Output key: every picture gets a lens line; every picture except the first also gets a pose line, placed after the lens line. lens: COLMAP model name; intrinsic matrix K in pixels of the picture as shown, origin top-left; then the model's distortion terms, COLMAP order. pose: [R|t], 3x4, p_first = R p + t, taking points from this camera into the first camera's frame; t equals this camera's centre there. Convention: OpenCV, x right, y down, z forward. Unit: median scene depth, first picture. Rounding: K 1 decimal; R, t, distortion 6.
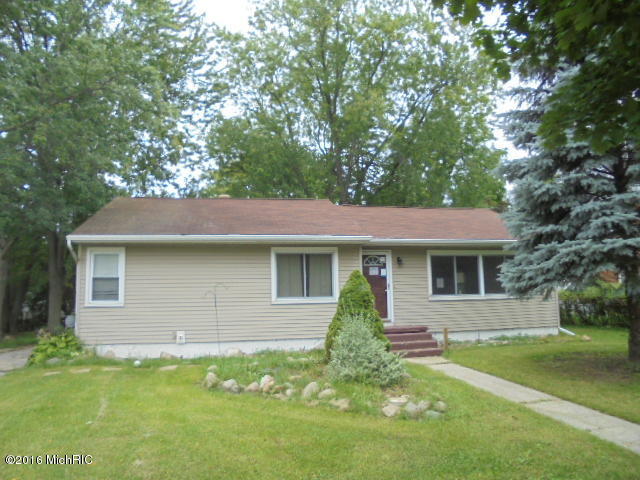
lens RADIAL K [[482.4, 0, 317.1], [0, 482.4, 238.2], [0, 0, 1]] dist [-0.132167, 0.112031]
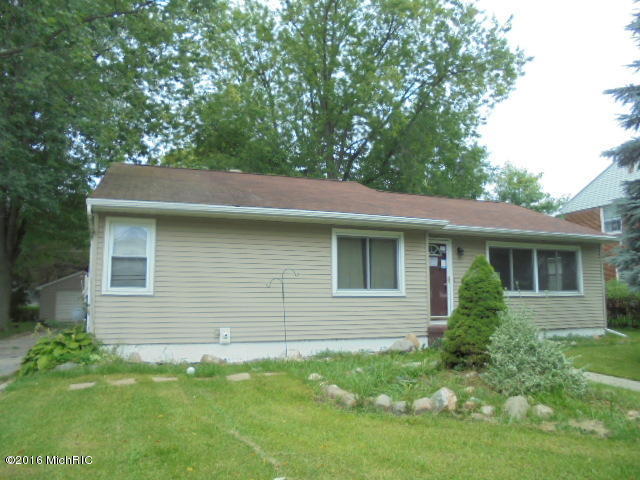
lens RADIAL K [[482.4, 0, 317.1], [0, 482.4, 238.2], [0, 0, 1]] dist [-0.132167, 0.112031]
pose [[0.987779, 0.041047, 0.150361, -0.246914], [-0.041656, 0.999132, 0.000904, 0.036584], [-0.150193, -0.007156, 0.988631, 0.179692]]
